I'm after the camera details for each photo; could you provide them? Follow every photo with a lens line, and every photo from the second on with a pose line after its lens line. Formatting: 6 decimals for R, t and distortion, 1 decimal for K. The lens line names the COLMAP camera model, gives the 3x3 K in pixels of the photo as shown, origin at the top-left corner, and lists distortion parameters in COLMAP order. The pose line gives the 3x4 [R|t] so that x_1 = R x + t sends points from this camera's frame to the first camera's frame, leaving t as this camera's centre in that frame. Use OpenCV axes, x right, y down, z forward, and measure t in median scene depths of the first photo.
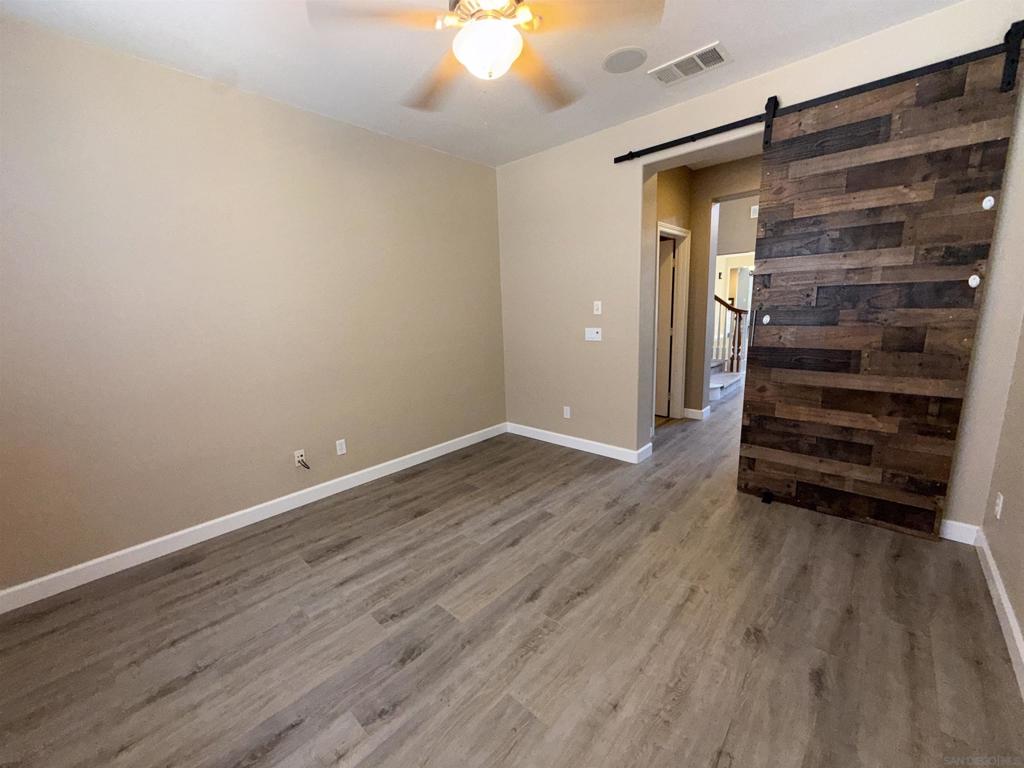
lens RADIAL K [[409.5, 0, 509.9], [0, 409.5, 383.3], [0, 0, 1]] dist [0.000722, 0.000175]
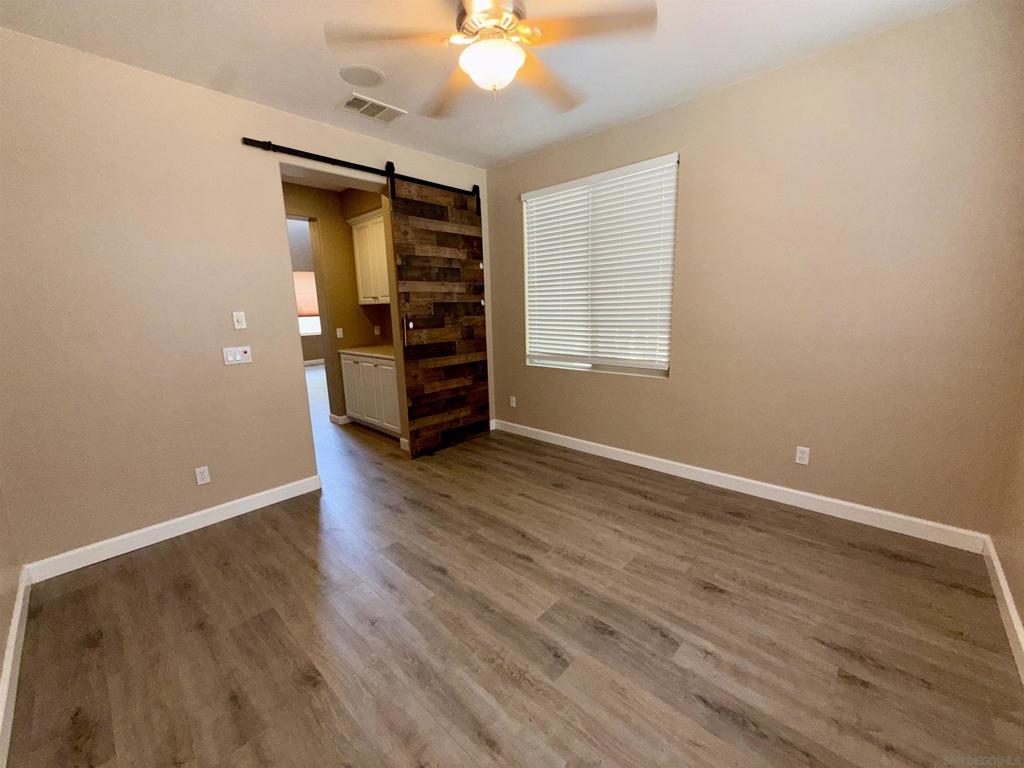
lens RADIAL K [[409.5, 0, 509.9], [0, 409.5, 383.3], [0, 0, 1]] dist [0.000722, 0.000175]
pose [[0.009748, -0.150438, 0.988571, -0.839179], [0.215244, 0.965759, 0.144844, -0.107882], [-0.976512, 0.211372, 0.041795, 0.743942]]
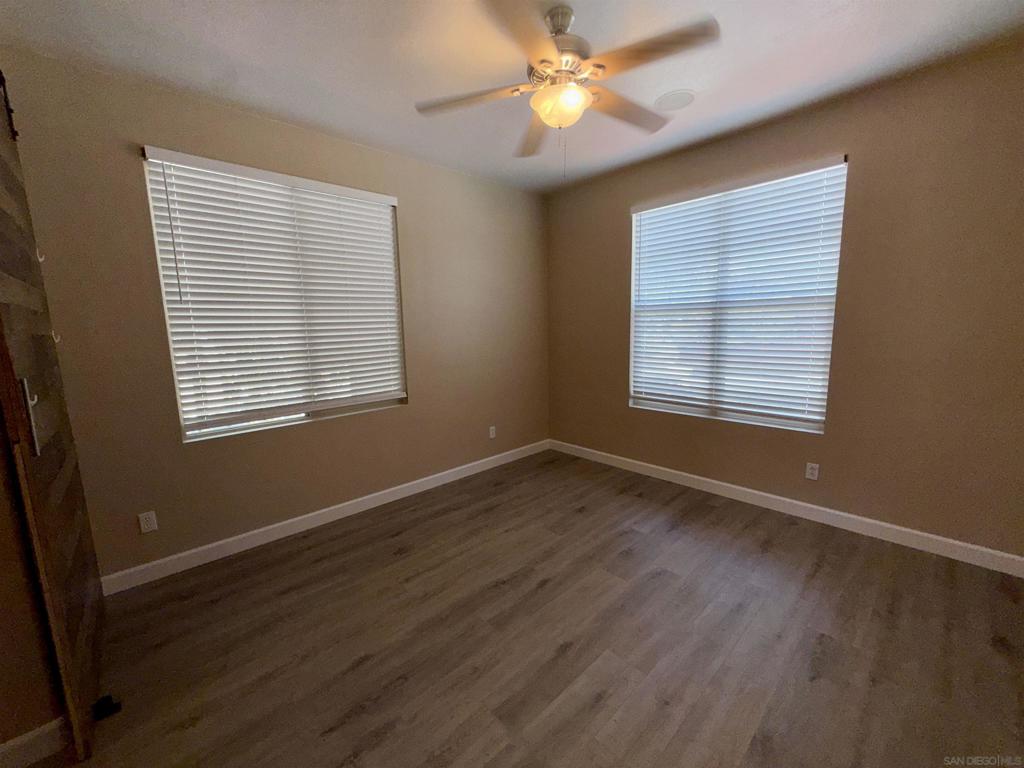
lens RADIAL K [[409.5, 0, 509.9], [0, 409.5, 383.3], [0, 0, 1]] dist [0.000722, 0.000175]
pose [[-0.994607, 0.051666, 0.089934, 0.016253], [0.078148, 0.943411, 0.322286, -0.317808], [-0.068193, 0.327576, -0.942361, 1.586039]]
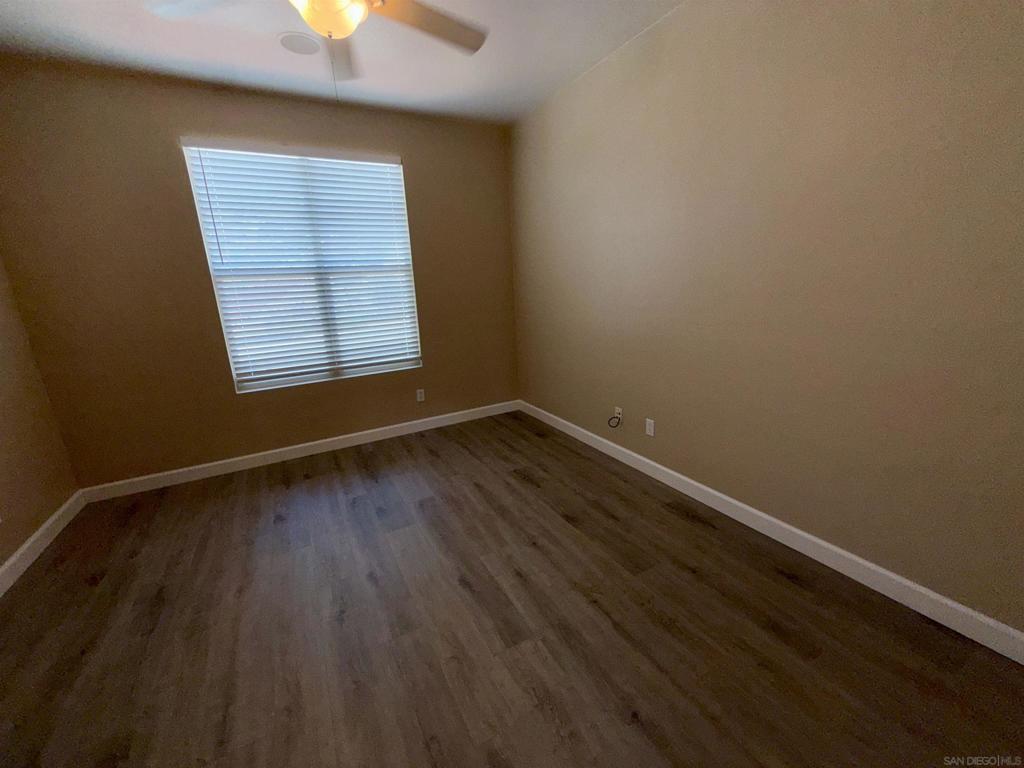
lens RADIAL K [[409.5, 0, 509.9], [0, 409.5, 383.3], [0, 0, 1]] dist [0.000722, 0.000175]
pose [[-0.316635, 0.286664, -0.904194, 0.608994], [-0.119672, 0.933551, 0.337879, -0.261562], [0.940968, 0.215191, -0.261289, 1.237335]]
